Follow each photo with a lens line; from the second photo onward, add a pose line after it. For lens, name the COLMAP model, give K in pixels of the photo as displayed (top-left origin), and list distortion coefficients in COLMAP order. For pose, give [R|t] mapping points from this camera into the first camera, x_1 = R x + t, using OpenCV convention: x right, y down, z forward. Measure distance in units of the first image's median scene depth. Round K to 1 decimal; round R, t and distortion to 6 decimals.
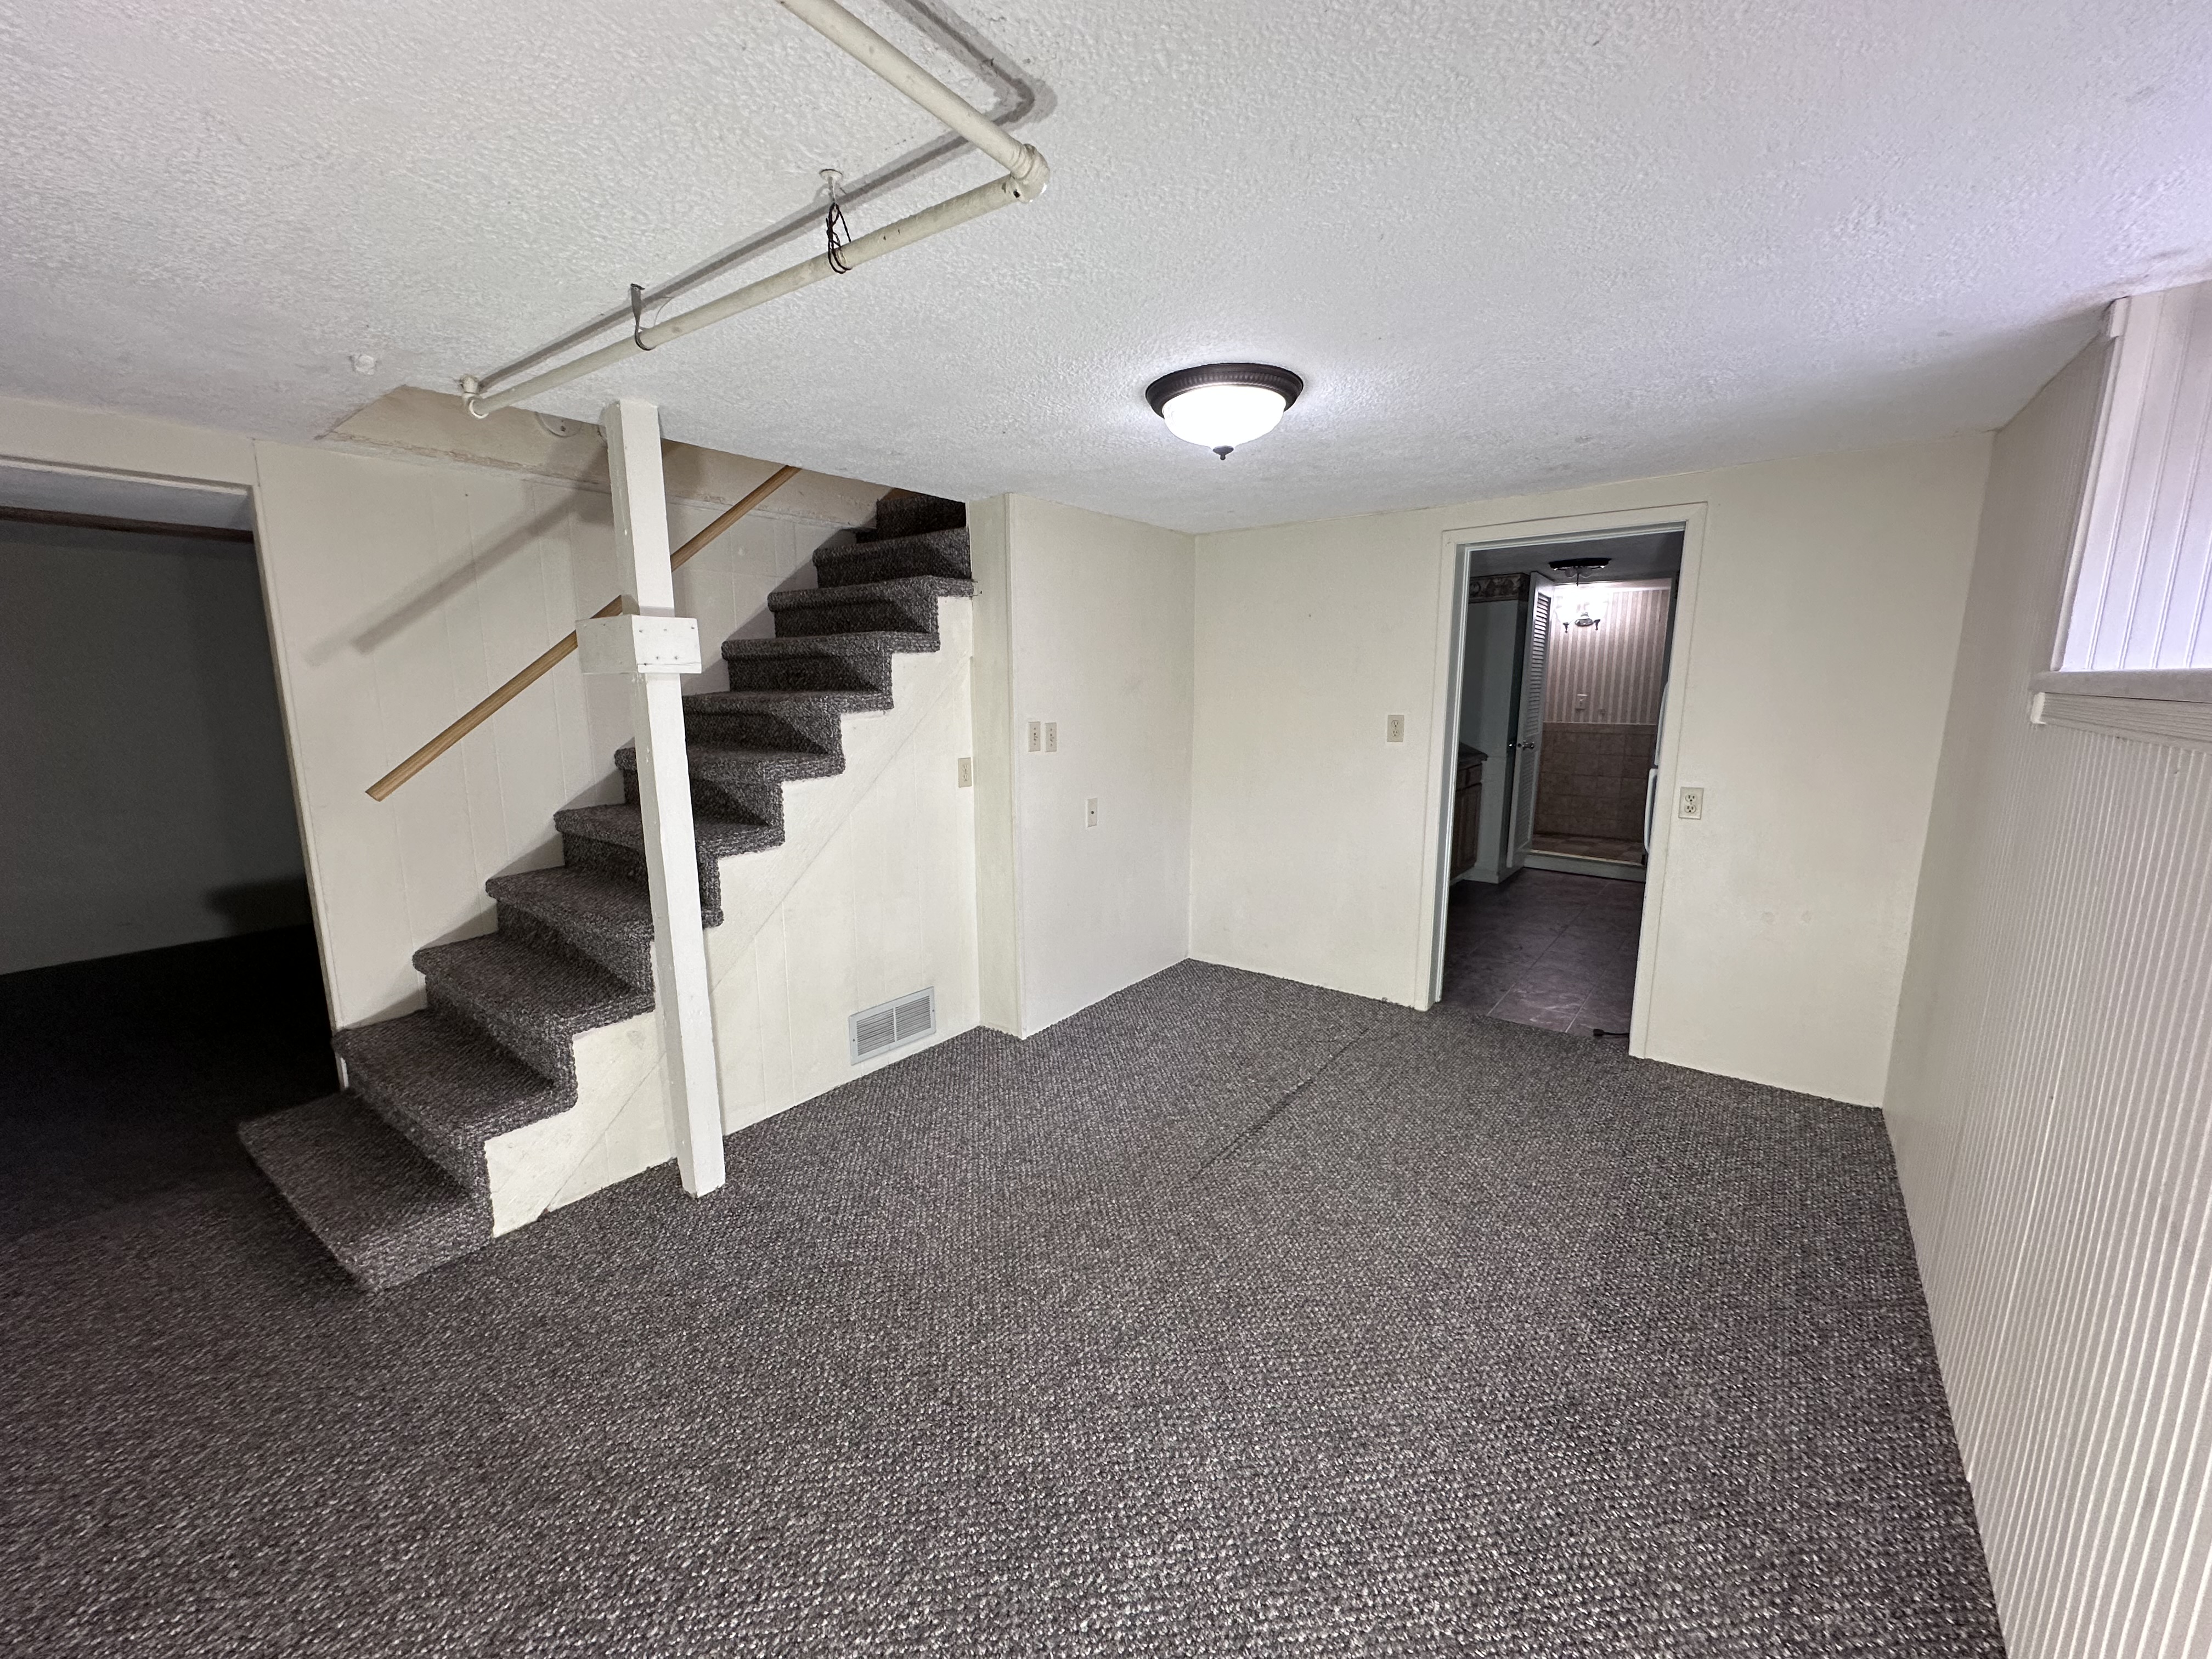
lens RADIAL K [[885.0, 0, 1104.1], [0, 885.0, 832.5], [0, 0, 1]] dist [-0.001314, 0.000846]
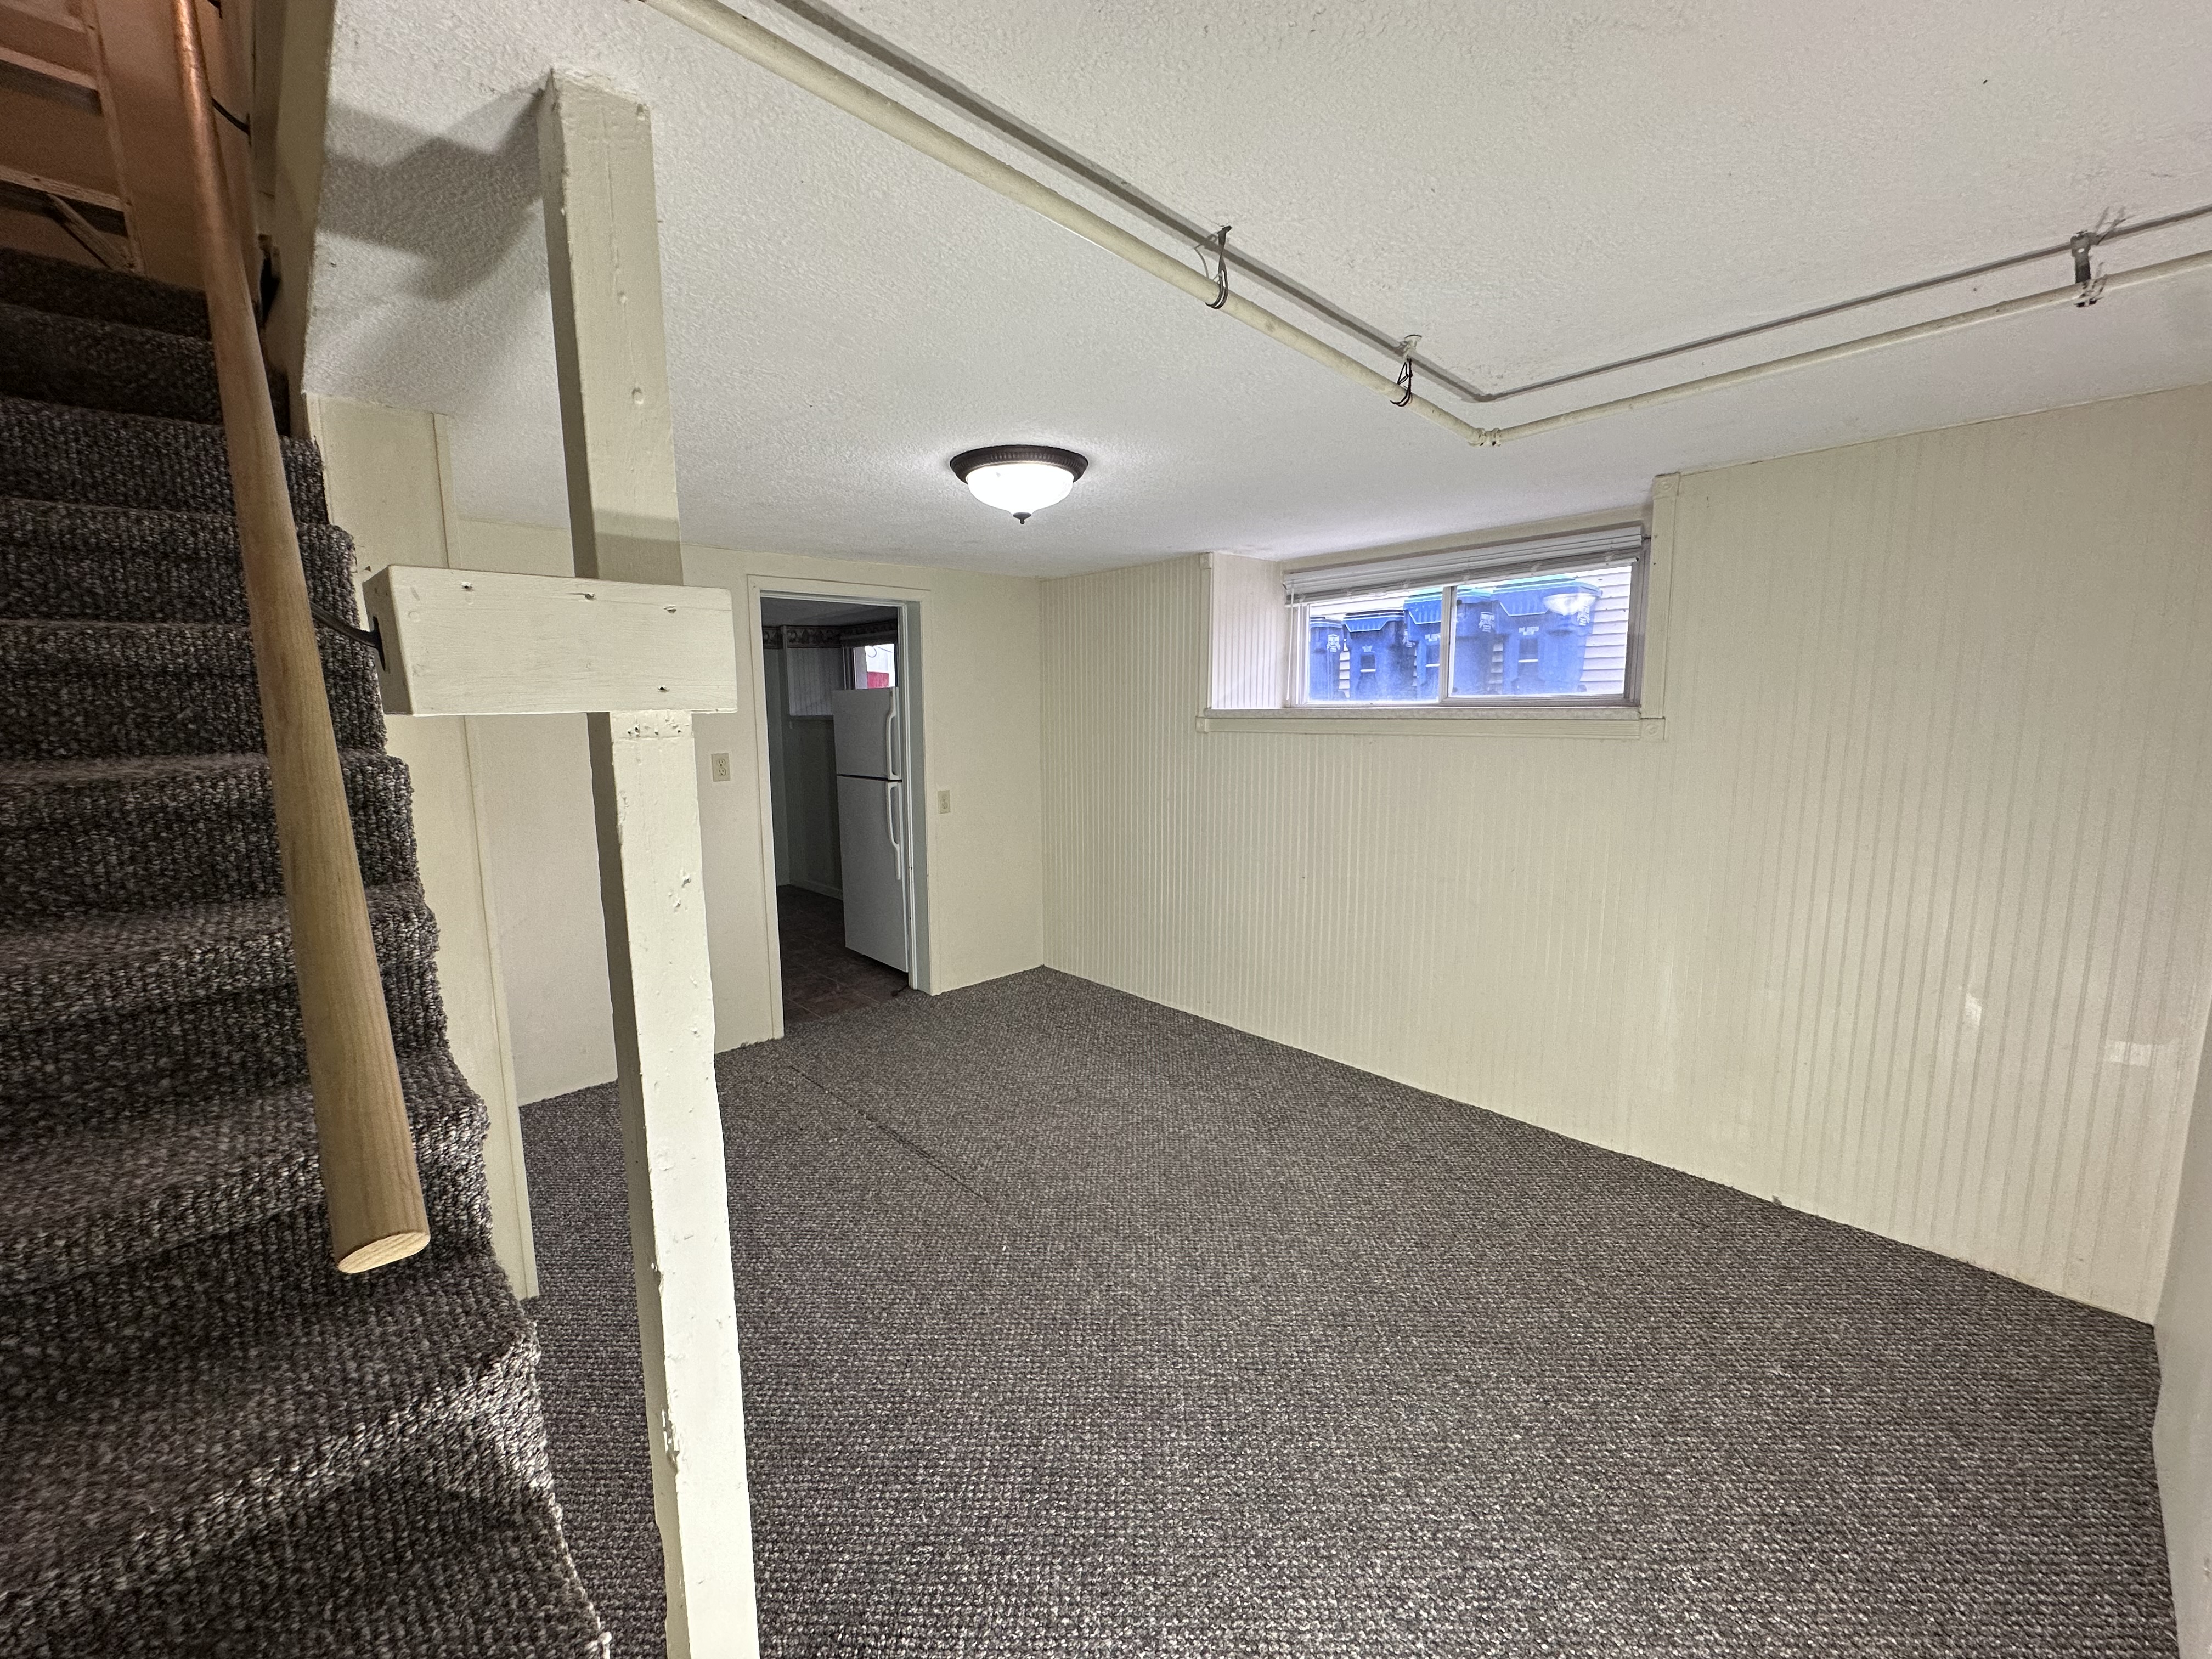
lens RADIAL K [[885.0, 0, 1107.3], [0, 885.0, 833.0], [0, 0, 1]] dist [-0.001314, 0.000846]
pose [[0.150228, -0.136730, 0.979151, -0.867302], [0.178672, 0.977838, 0.109133, -0.117526], [-0.972372, 0.158552, 0.171329, 0.651778]]
